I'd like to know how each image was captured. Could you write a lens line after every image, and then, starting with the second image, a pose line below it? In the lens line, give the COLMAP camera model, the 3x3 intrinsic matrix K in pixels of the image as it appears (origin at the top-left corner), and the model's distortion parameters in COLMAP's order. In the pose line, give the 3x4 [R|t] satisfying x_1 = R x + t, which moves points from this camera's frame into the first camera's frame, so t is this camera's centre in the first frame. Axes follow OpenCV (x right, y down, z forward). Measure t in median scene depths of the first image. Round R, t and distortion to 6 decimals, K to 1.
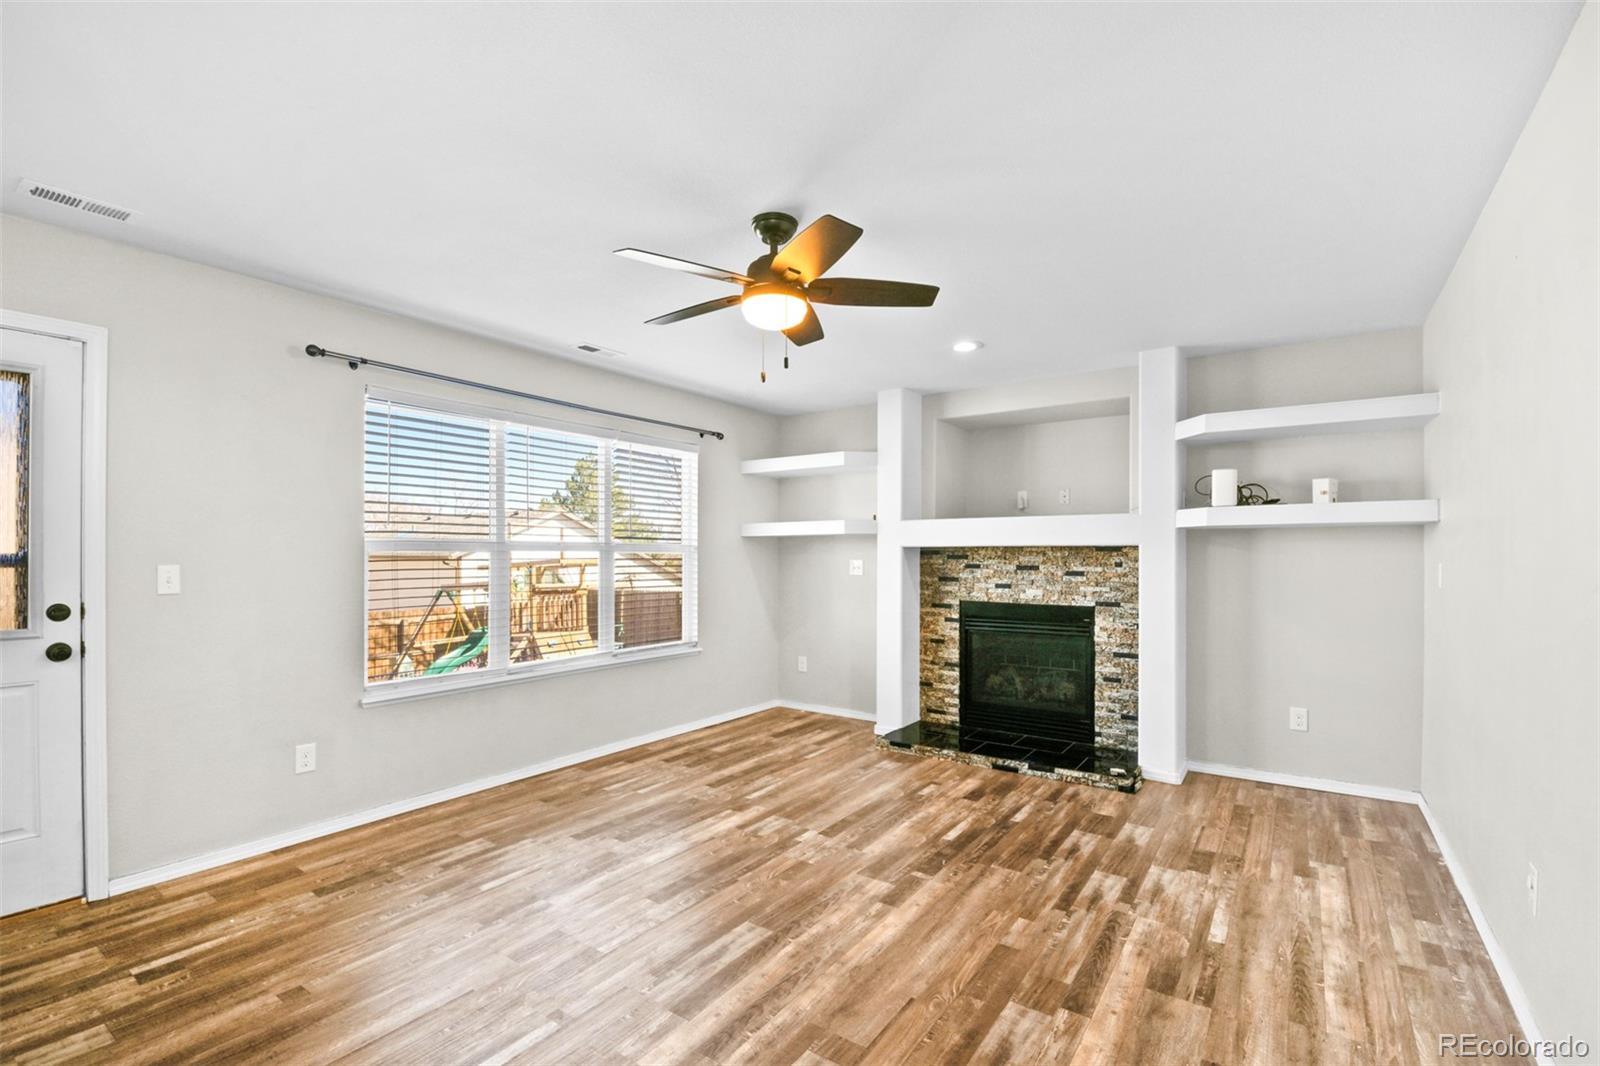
lens RADIAL K [[763.2, 0, 801.0], [0, 763.2, 541.8], [0, 0, 1]] dist [0.001085, -0.013598]
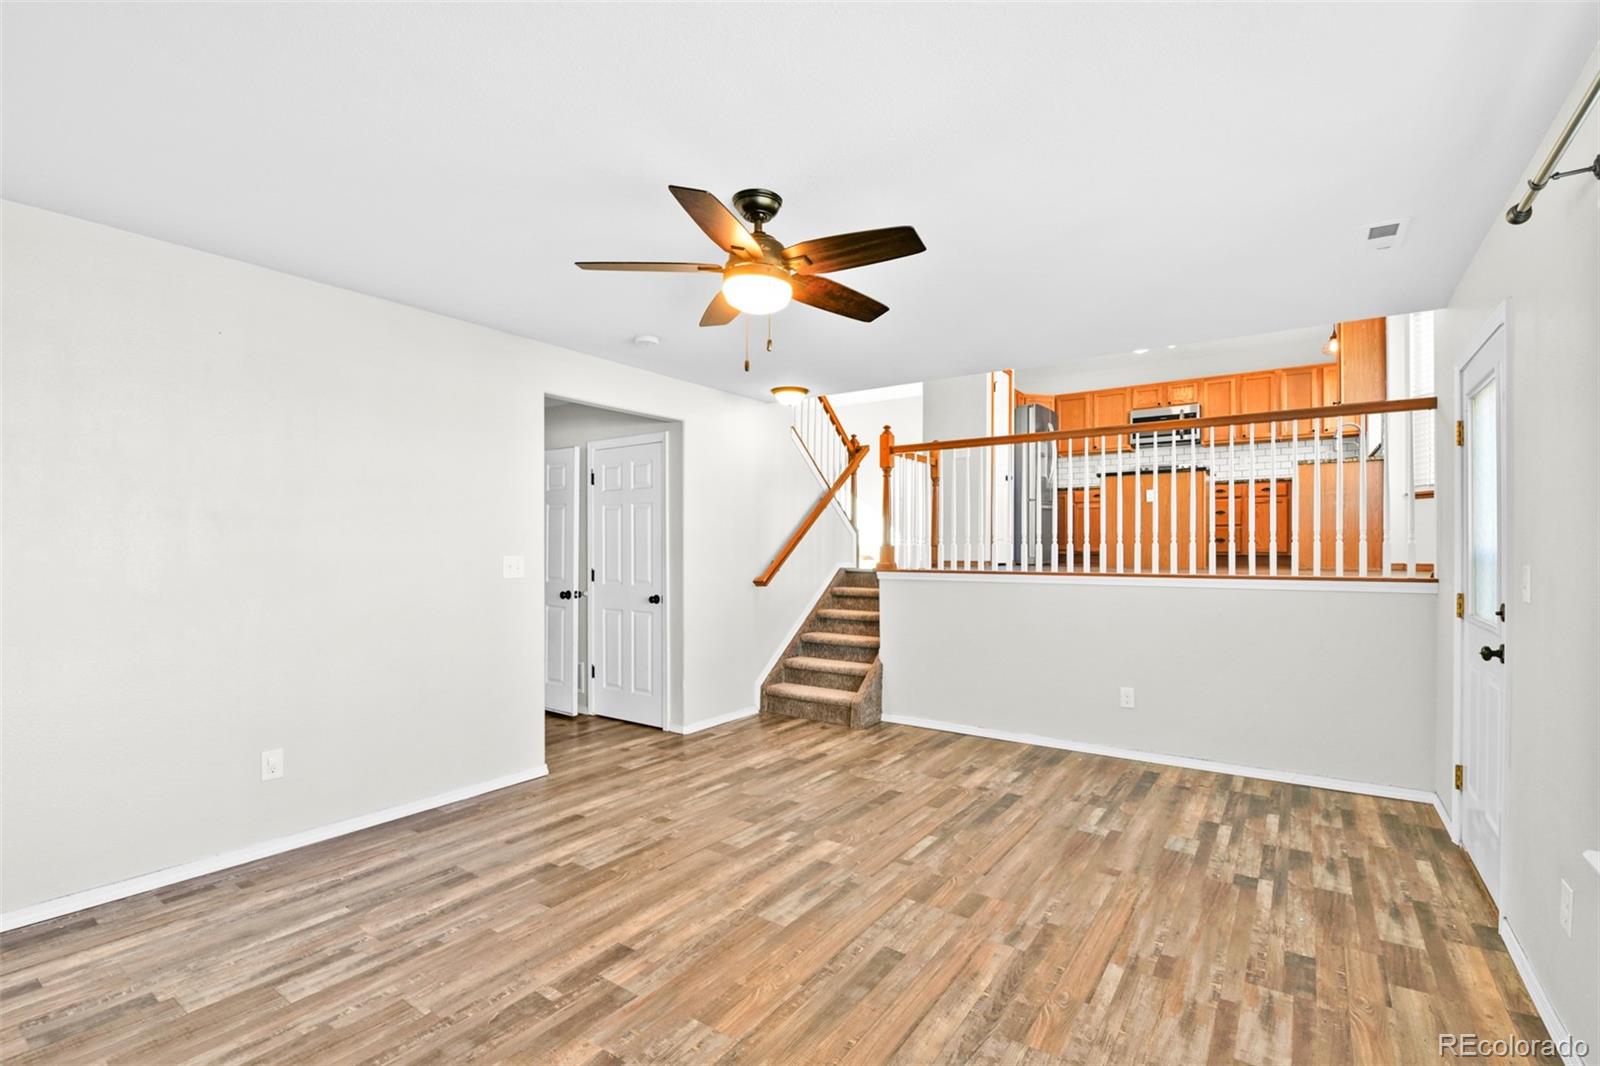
lens RADIAL K [[758.6, 0, 805.7], [0, 758.6, 578.9], [0, 0, 1]] dist [-0.003521, -0.000567]
pose [[-0.999996, -0.002080, -0.001933, -0.100198], [-0.002120, 0.999775, 0.021106, 0.034006], [0.001888, 0.021110, -0.999775, 2.061107]]
